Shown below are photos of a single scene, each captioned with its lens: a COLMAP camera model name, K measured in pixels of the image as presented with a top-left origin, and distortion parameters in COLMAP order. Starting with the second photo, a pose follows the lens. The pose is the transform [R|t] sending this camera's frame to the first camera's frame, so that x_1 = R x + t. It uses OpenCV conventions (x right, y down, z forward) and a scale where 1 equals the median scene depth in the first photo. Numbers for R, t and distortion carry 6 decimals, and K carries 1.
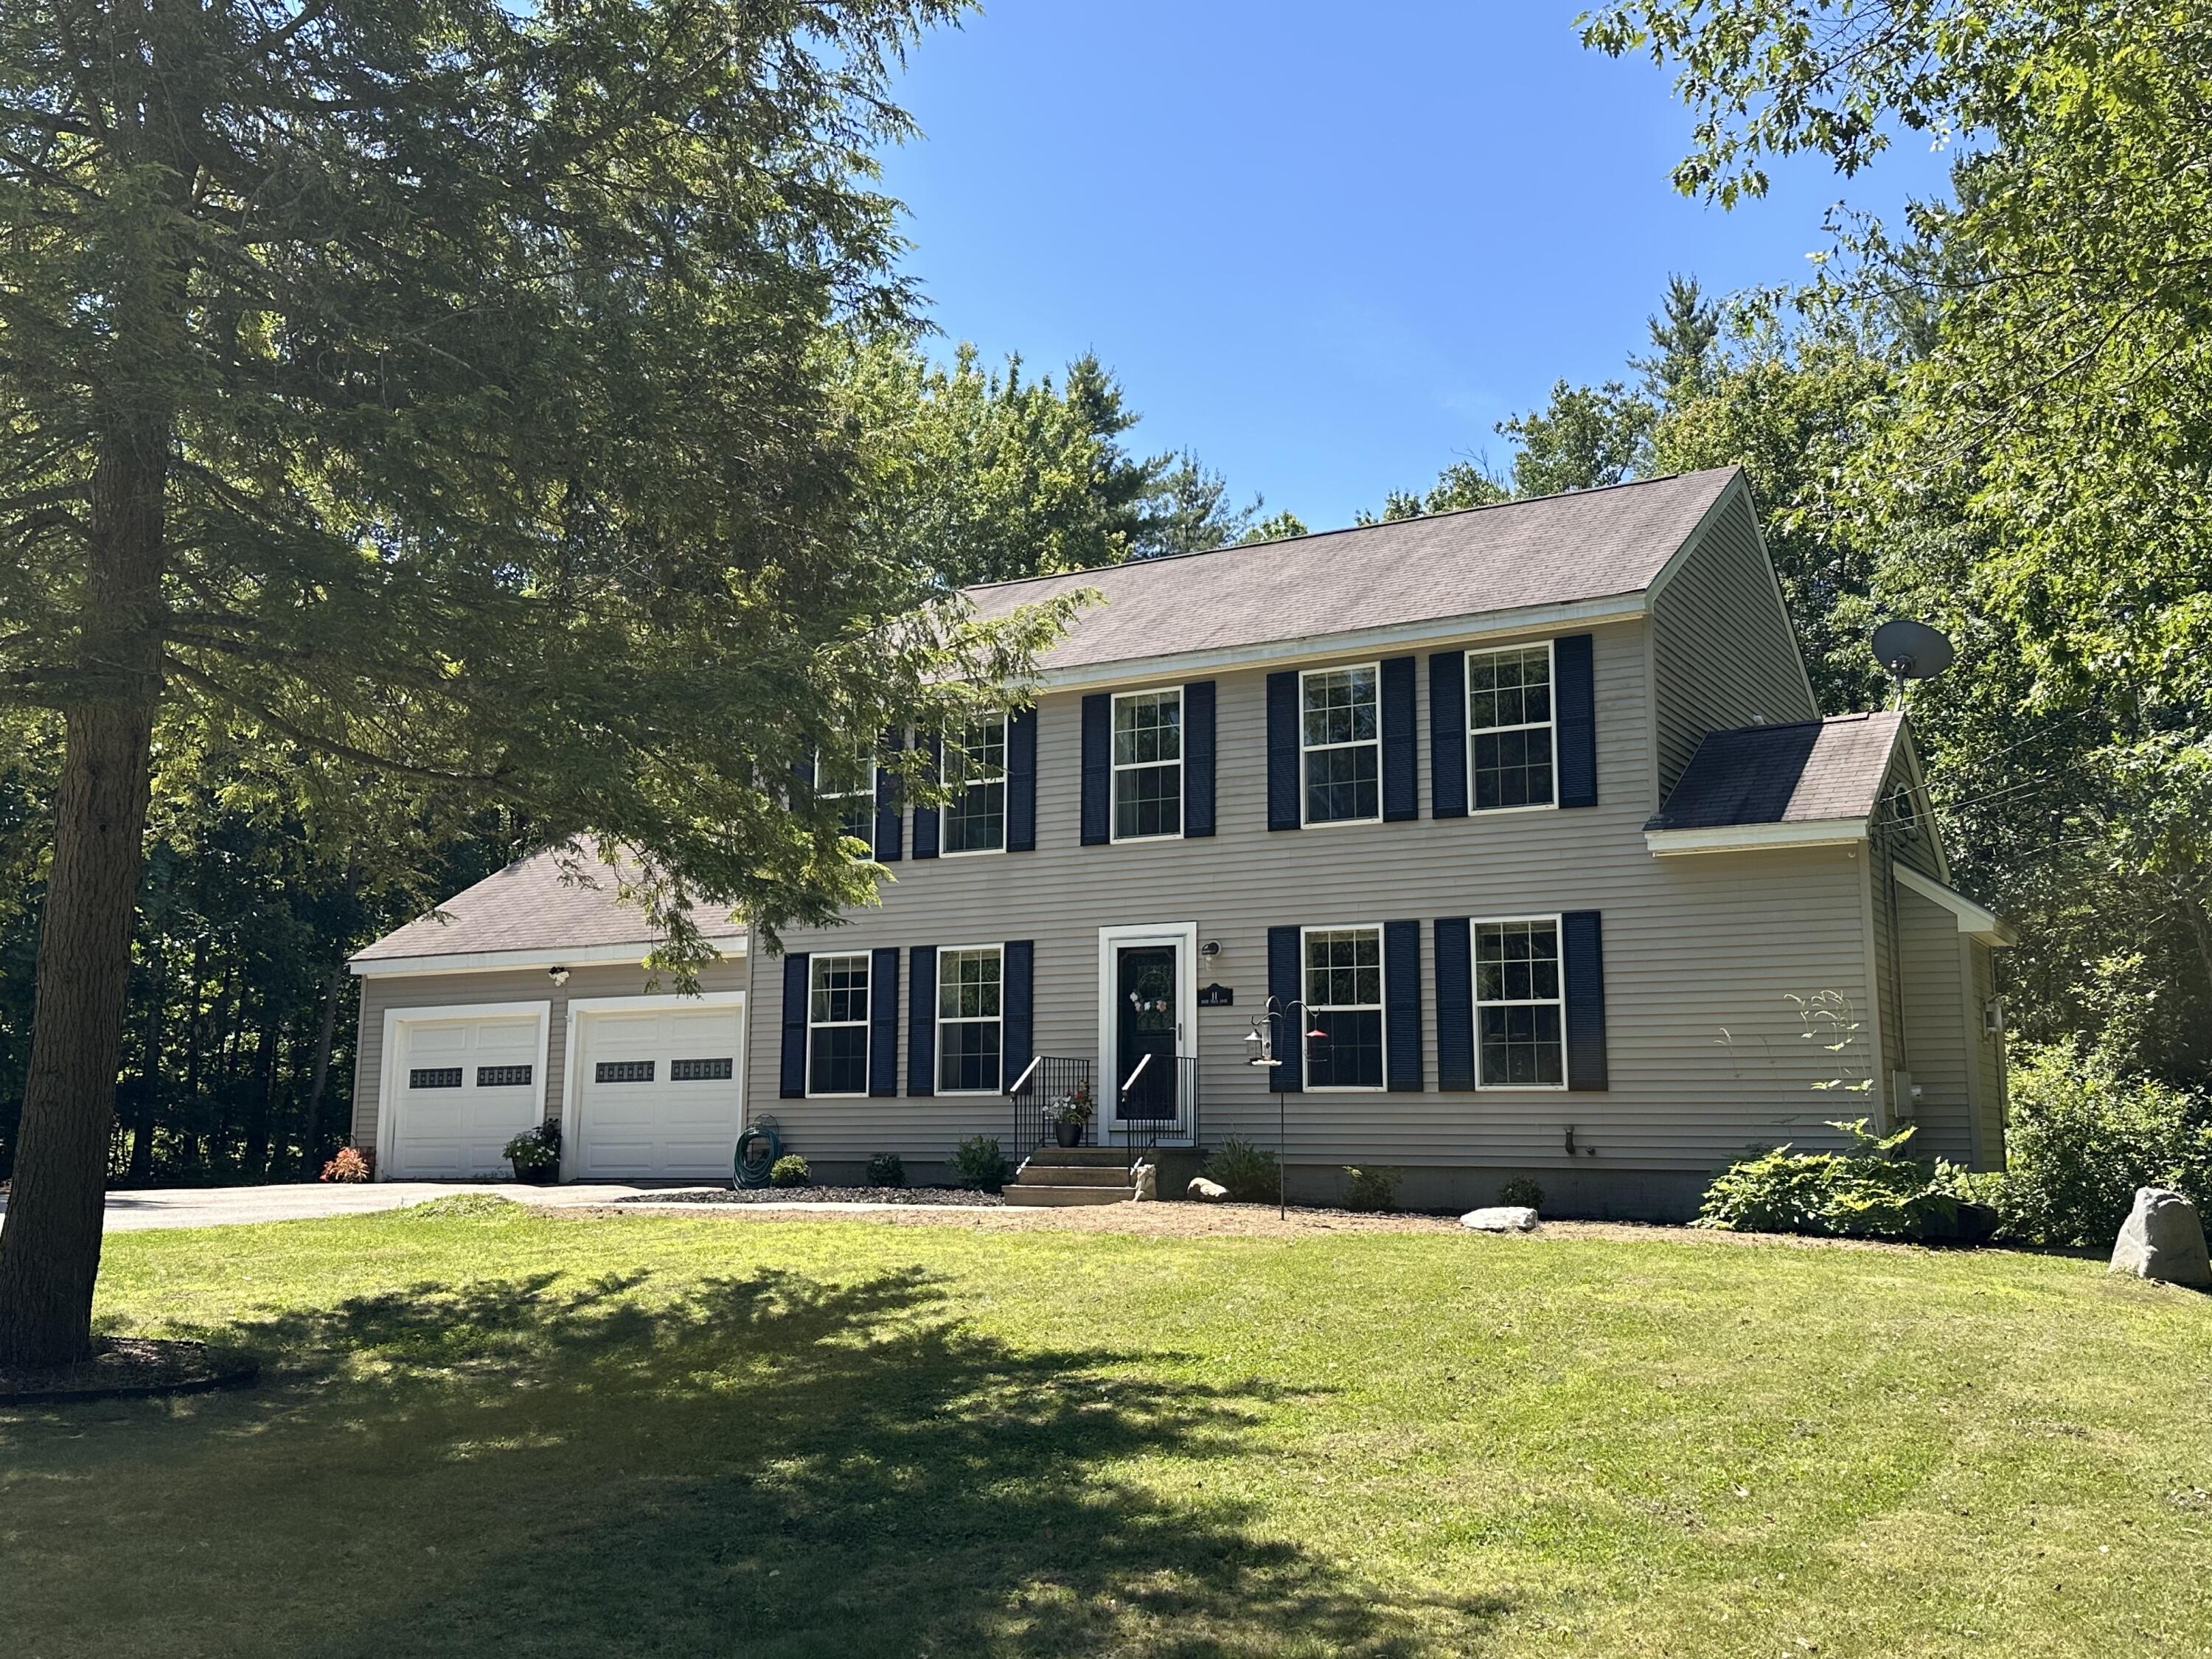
lens RADIAL K [[2068.0, 0, 1126.1], [0, 2068.0, 769.4], [0, 0, 1]] dist [0.090822, 0.000000]
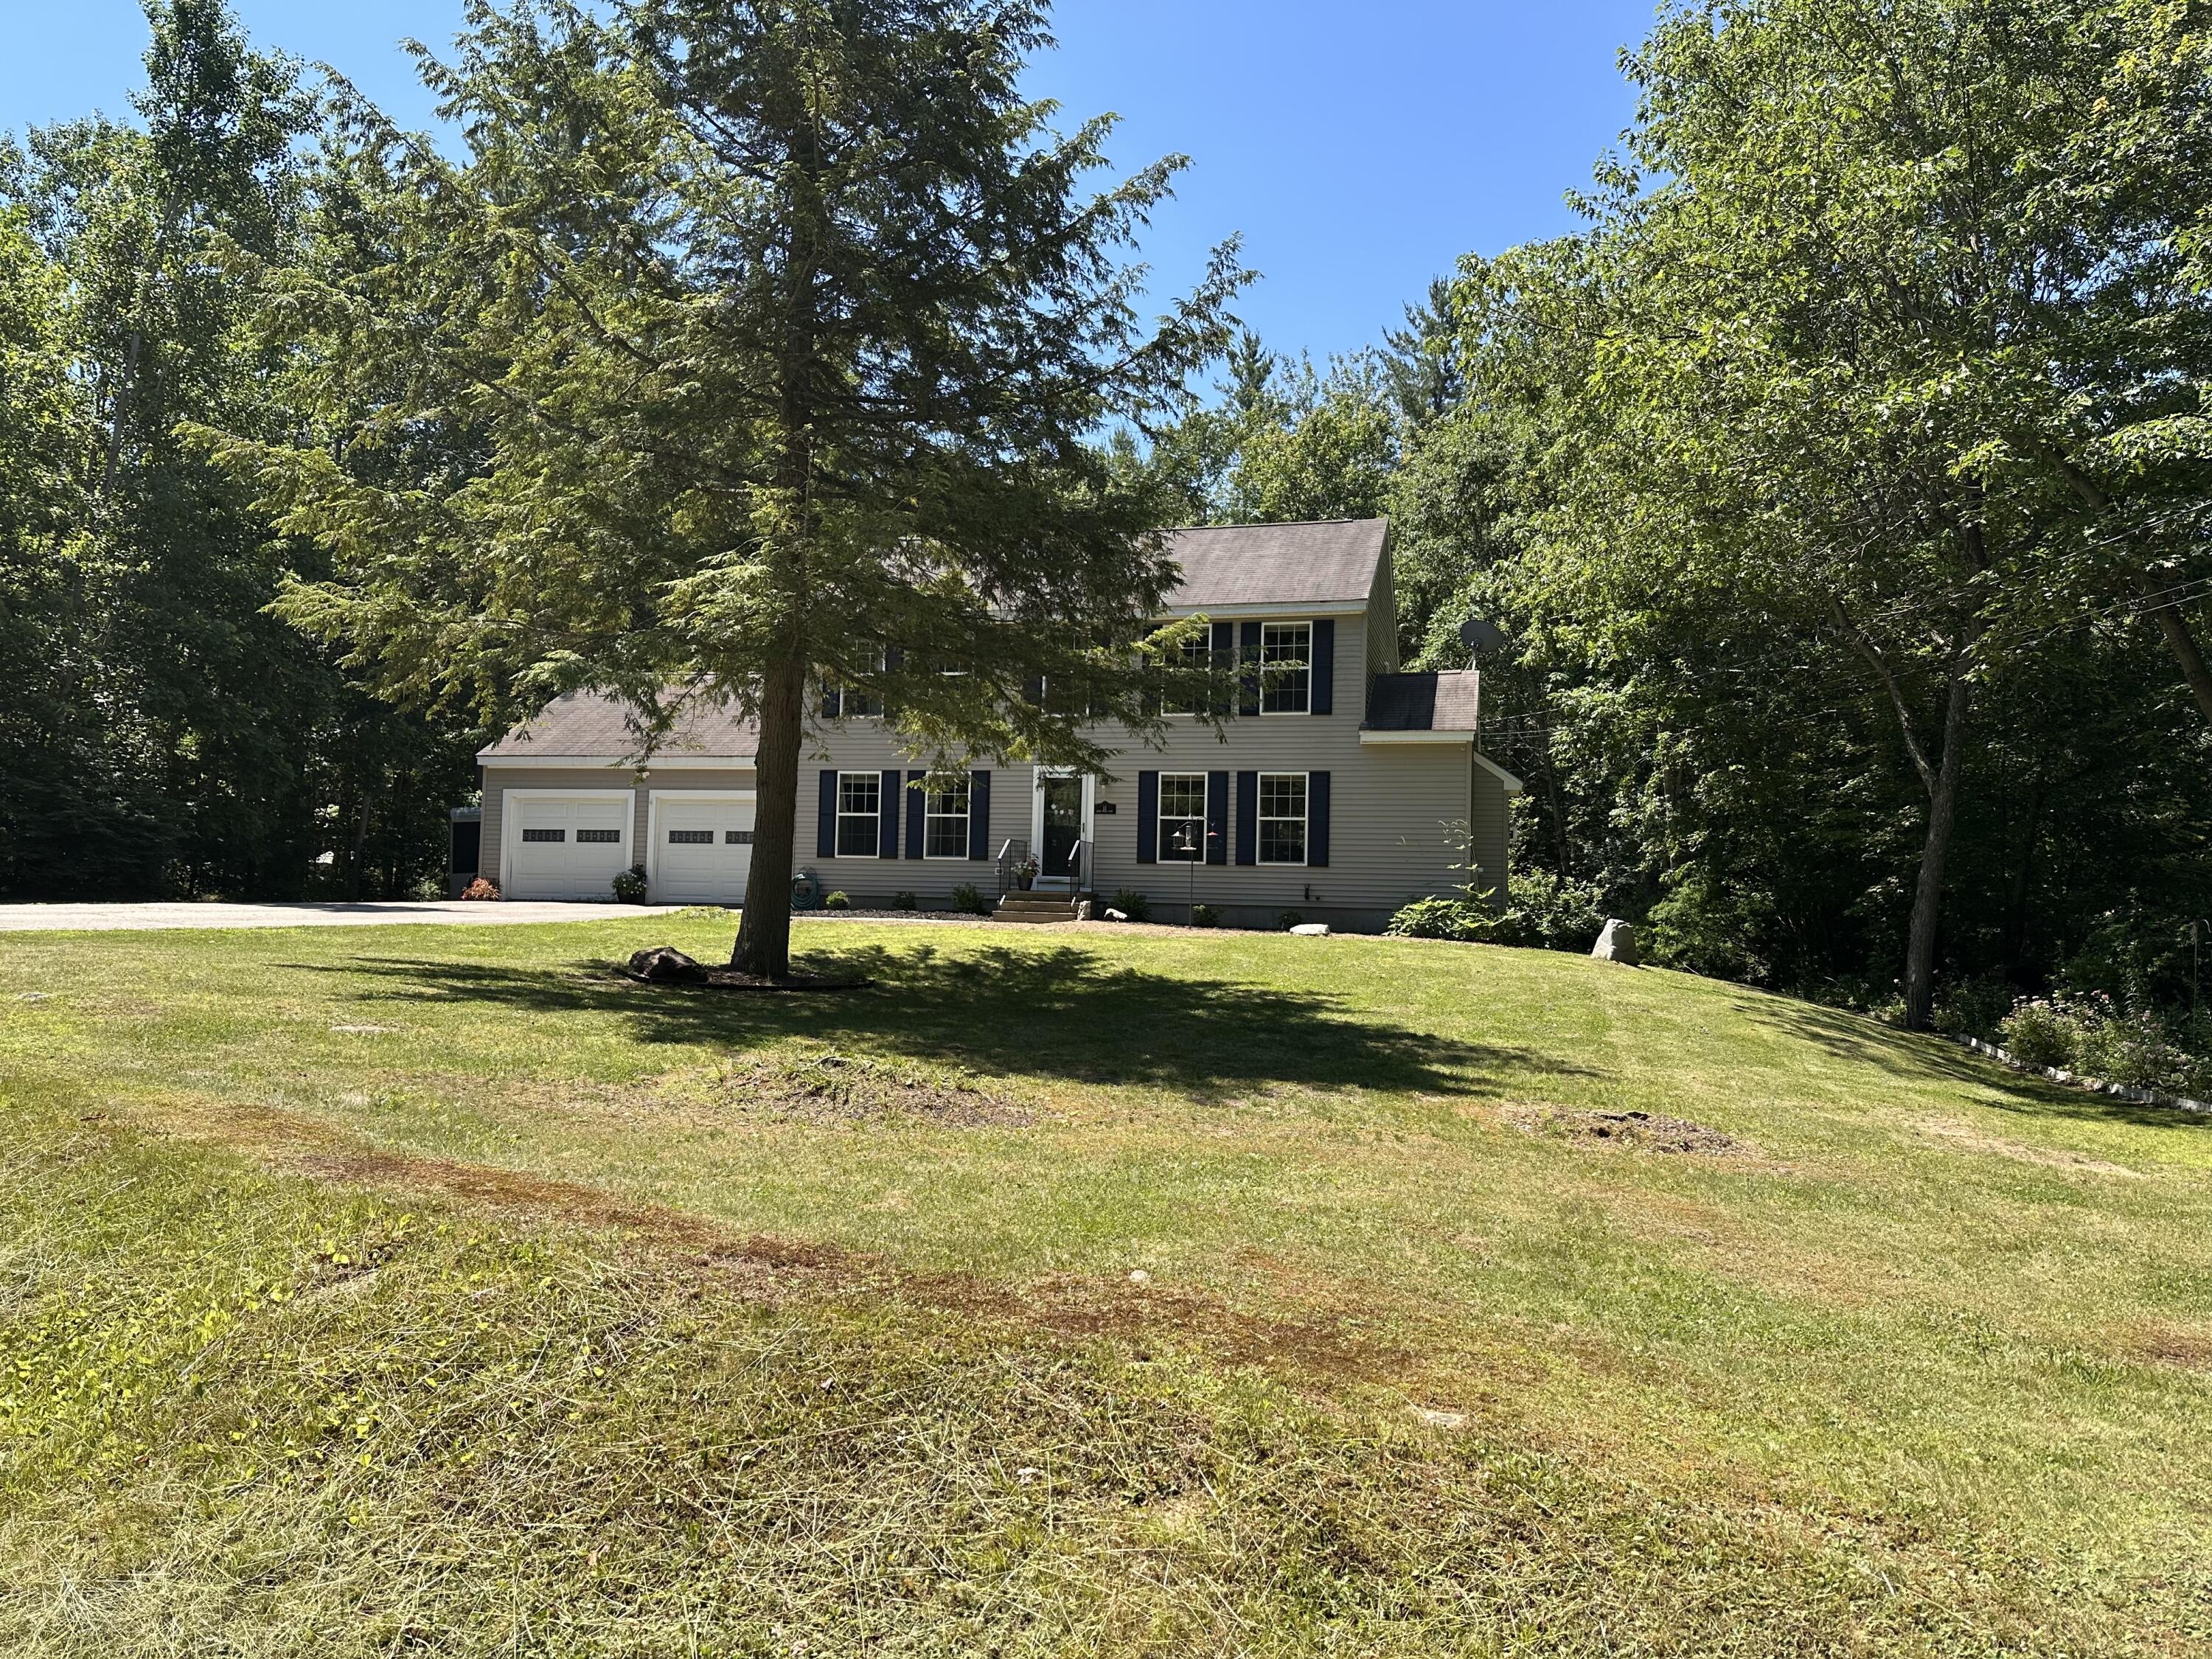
lens RADIAL K [[1546.7, 0, 1106.5], [0, 1546.7, 831.1], [0, 0, 1]] dist [0.089487, -0.117856]
pose [[0.967189, 0.035361, 0.251585, -0.282023], [-0.068502, 0.989888, 0.124216, -0.034095], [-0.244648, -0.137375, 0.959831, -0.259926]]
